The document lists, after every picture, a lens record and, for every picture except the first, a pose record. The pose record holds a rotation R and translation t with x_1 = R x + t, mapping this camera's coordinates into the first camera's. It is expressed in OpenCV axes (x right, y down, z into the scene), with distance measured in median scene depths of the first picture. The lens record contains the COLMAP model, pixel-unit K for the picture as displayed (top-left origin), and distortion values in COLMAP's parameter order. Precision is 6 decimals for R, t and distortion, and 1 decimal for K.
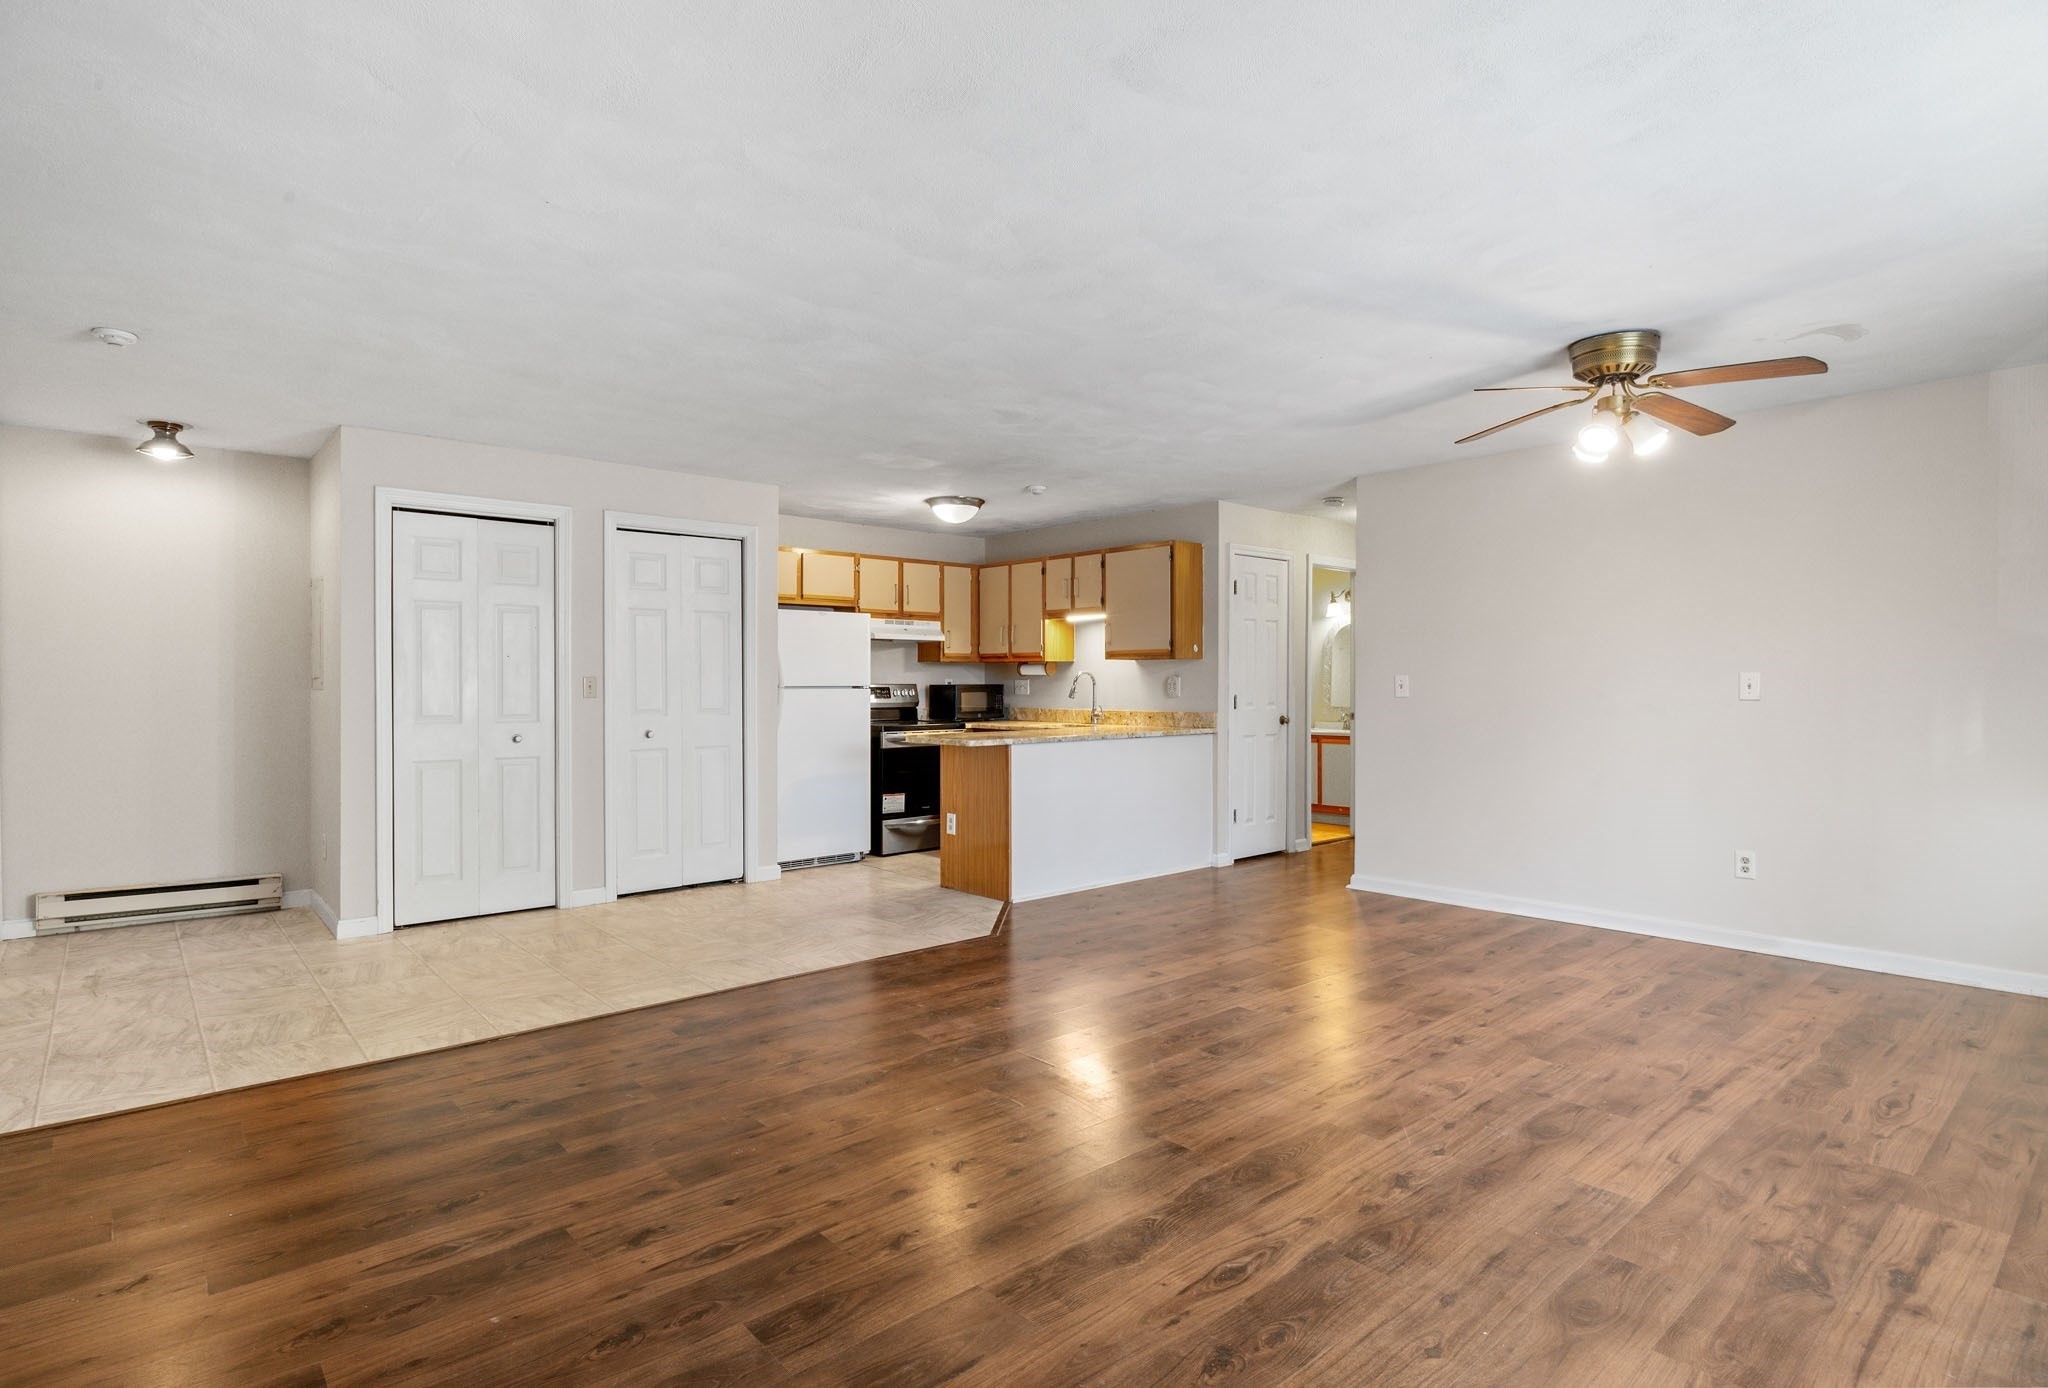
lens RADIAL K [[1034.8, 0, 1015.6], [0, 1034.8, 691.8], [0, 0, 1]] dist [-0.014237, 0.000601]
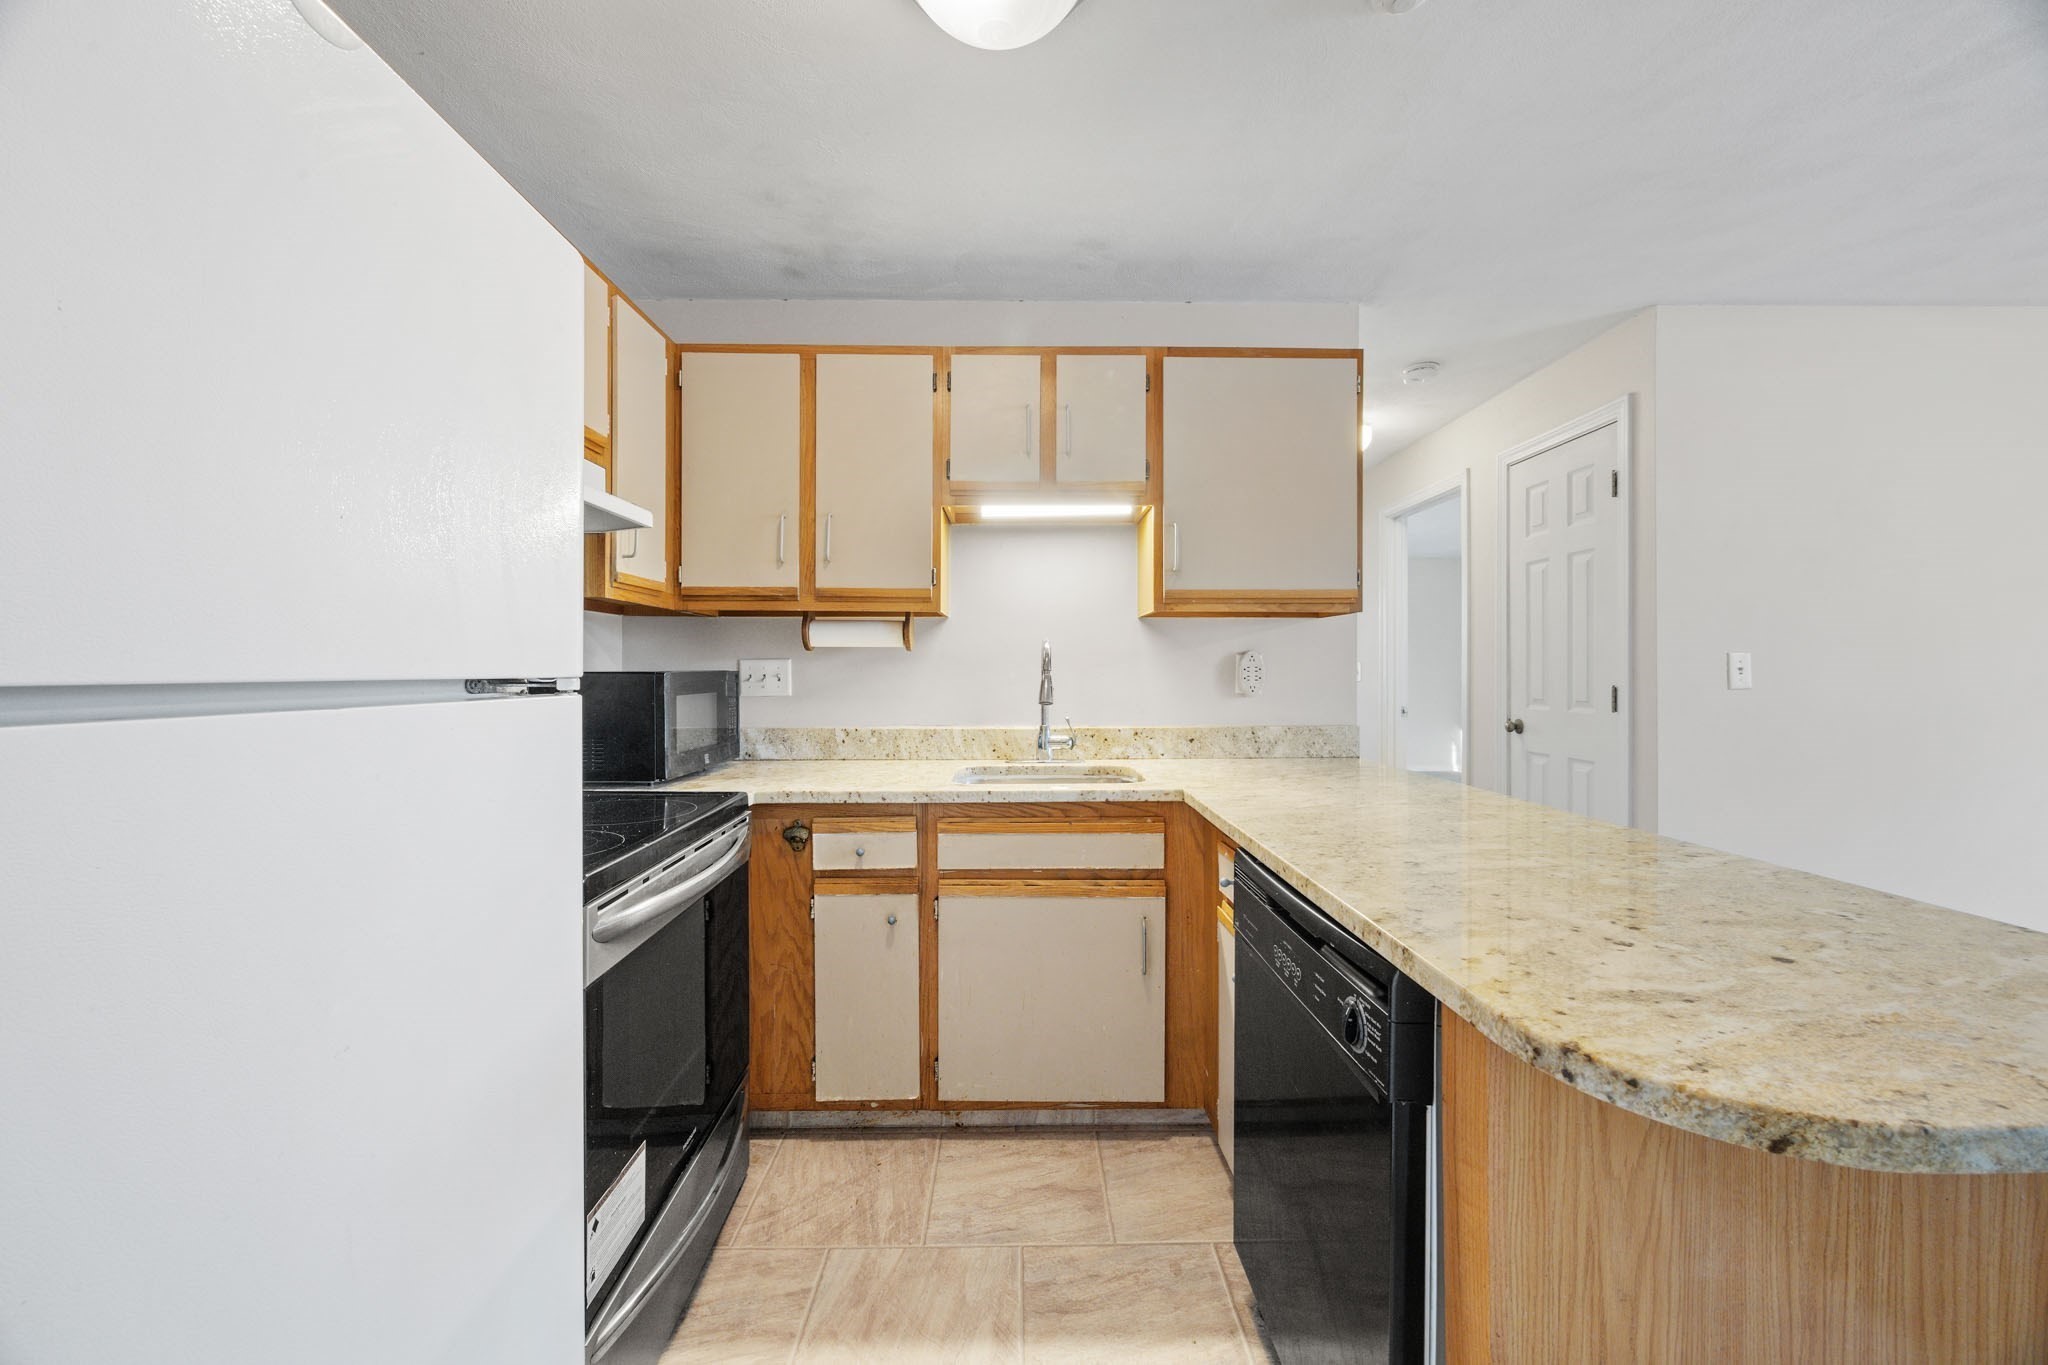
lens RADIAL K [[782.7, 0, 1025.6], [0, 782.7, 673.0], [0, 0, 1]] dist [-0.004835, -0.000018]
pose [[0.648040, -0.003119, 0.761600, -0.188966], [0.009454, 0.999948, -0.003948, -0.004937], [-0.761547, 0.009758, 0.648036, 0.838037]]
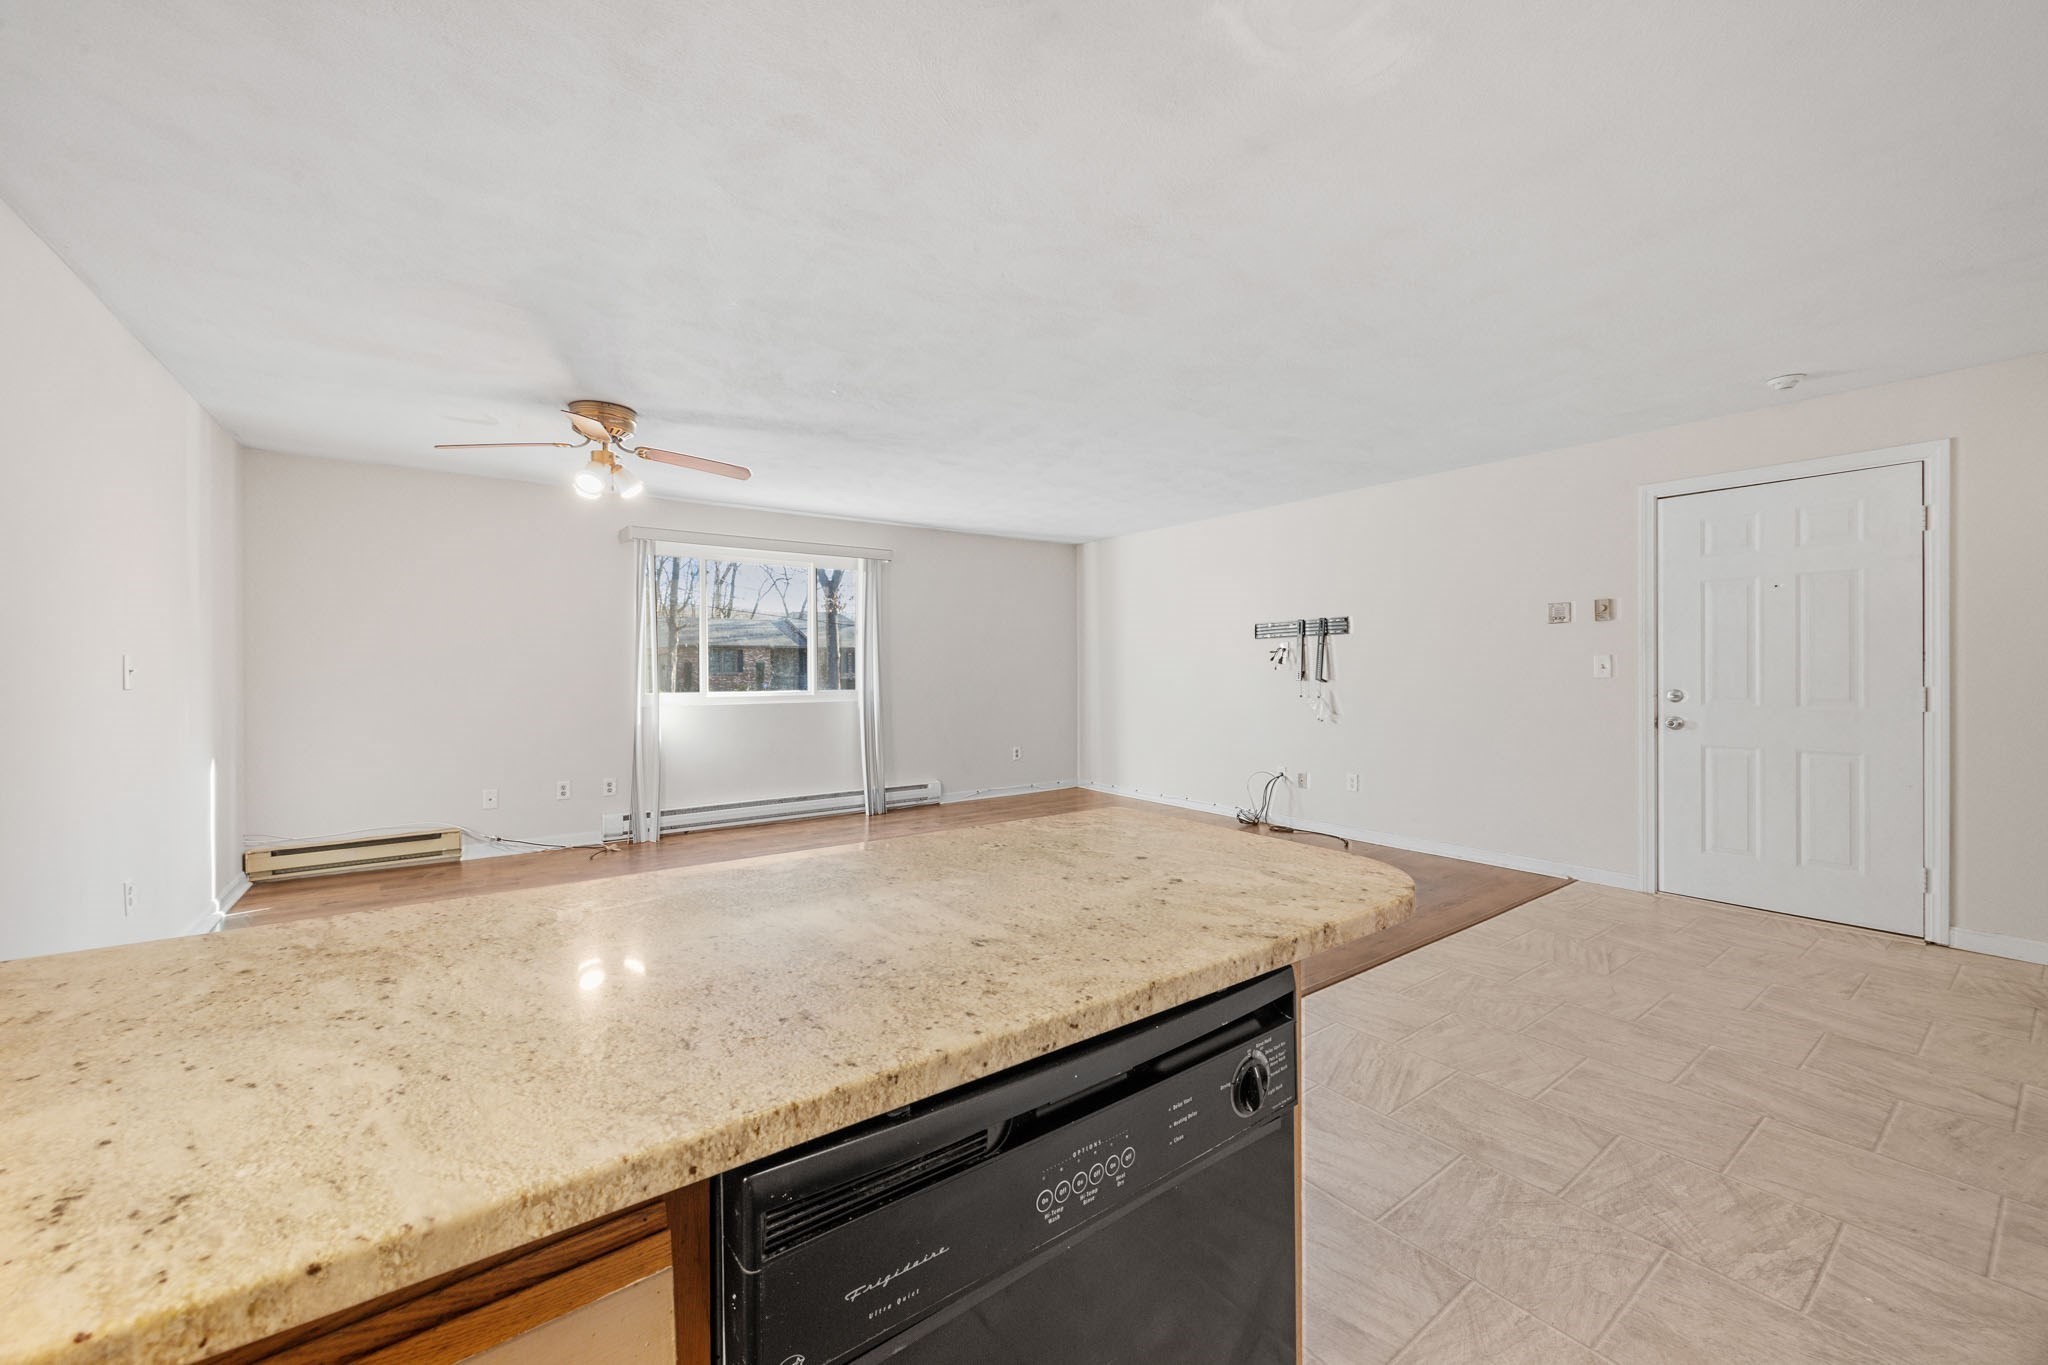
lens RADIAL K [[782.7, 0, 1033.6], [0, 782.7, 676.8], [0, 0, 1]] dist [-0.004835, -0.000018]
pose [[-0.996430, 0.004456, 0.084300, -0.028281], [0.005912, 0.999837, 0.017033, -0.005748], [-0.084211, 0.017471, -0.996295, 0.997422]]
